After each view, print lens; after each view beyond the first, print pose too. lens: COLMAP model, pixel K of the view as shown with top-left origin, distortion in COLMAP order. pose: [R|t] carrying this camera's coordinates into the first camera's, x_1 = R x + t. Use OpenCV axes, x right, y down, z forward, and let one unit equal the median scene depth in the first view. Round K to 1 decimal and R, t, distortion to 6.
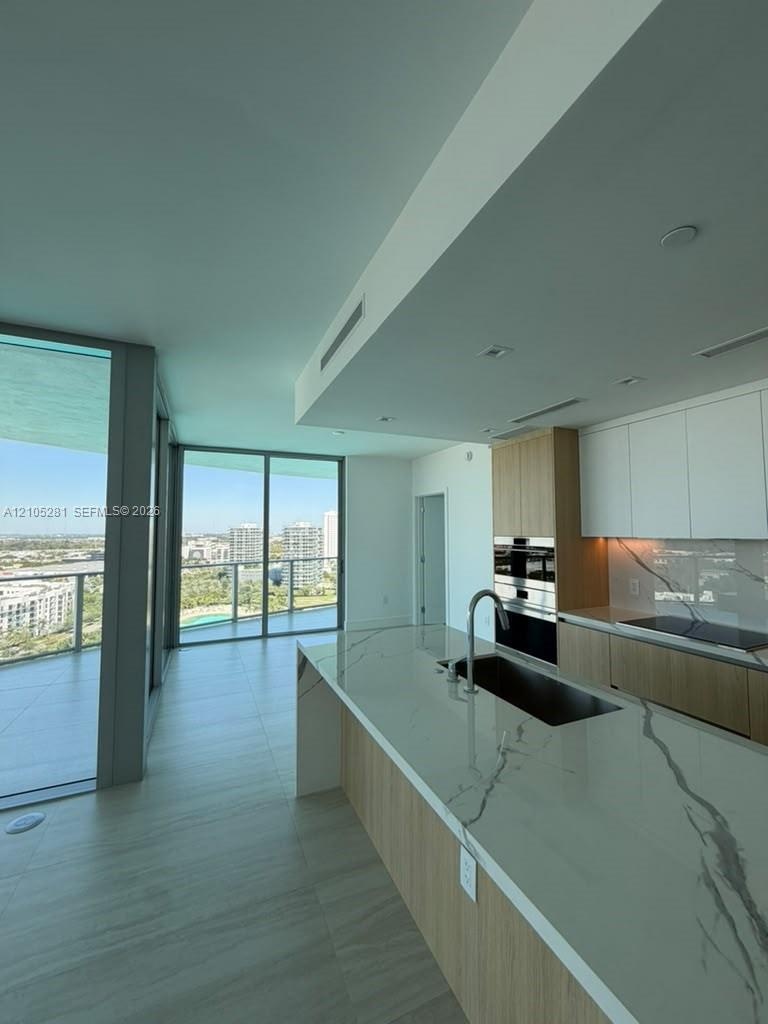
lens RADIAL K [[408.4, 0, 381.9], [0, 408.4, 509.8], [0, 0, 1]] dist [-0.000222, 0.000569]
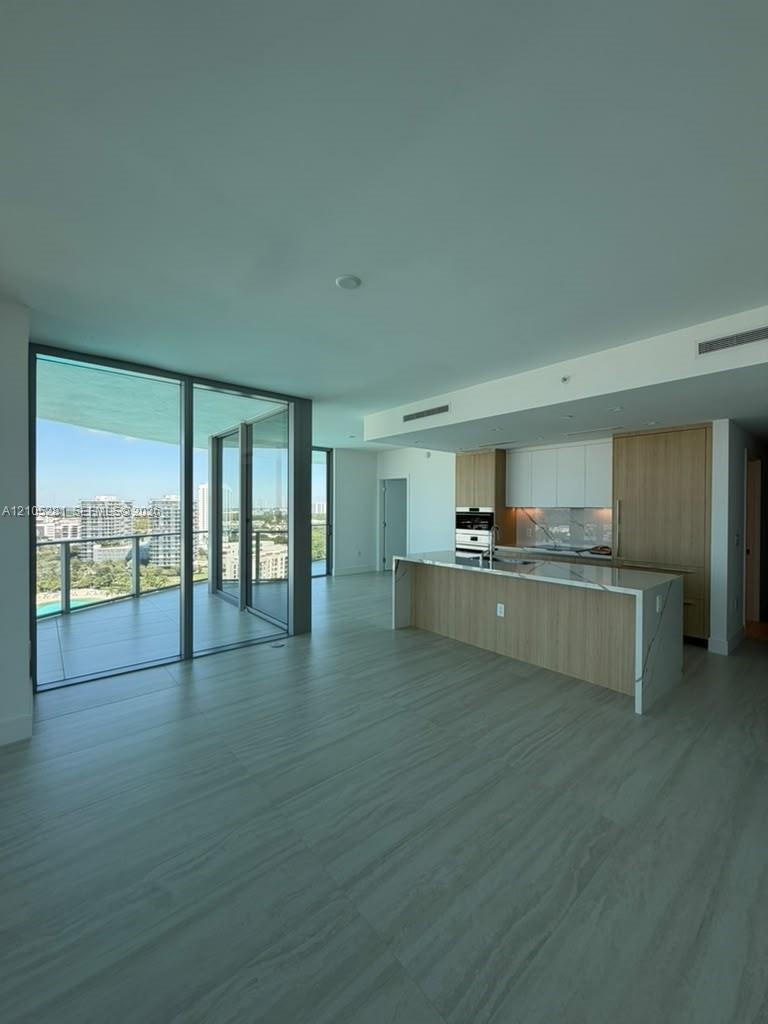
lens RADIAL K [[408.4, 0, 381.9], [0, 408.4, 509.8], [0, 0, 1]] dist [-0.000222, 0.000569]
pose [[0.959334, 0.003460, 0.282254, -0.322211], [-0.020731, 0.998088, 0.058227, -0.010777], [-0.281512, -0.061711, 0.957571, -0.355120]]
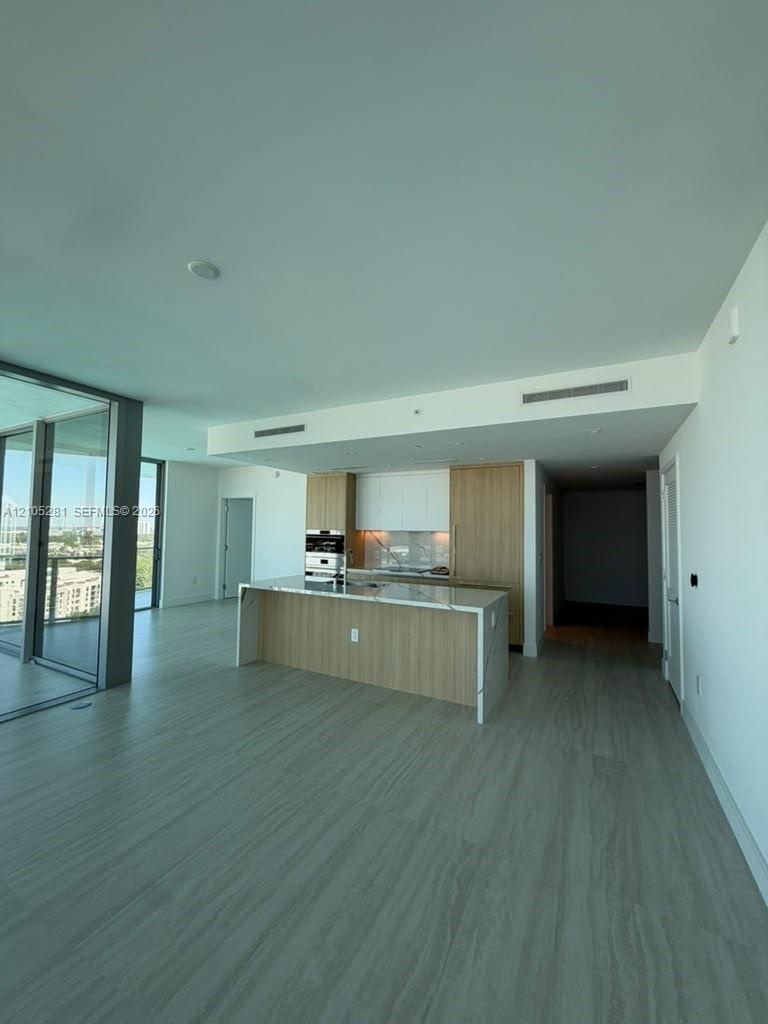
lens RADIAL K [[408.4, 0, 381.9], [0, 408.4, 509.8], [0, 0, 1]] dist [-0.000222, 0.000569]
pose [[0.785968, 0.042784, 0.616785, -0.327193], [-0.048658, 0.998789, -0.007278, -0.011643], [-0.616350, -0.024291, 0.787098, -0.322115]]
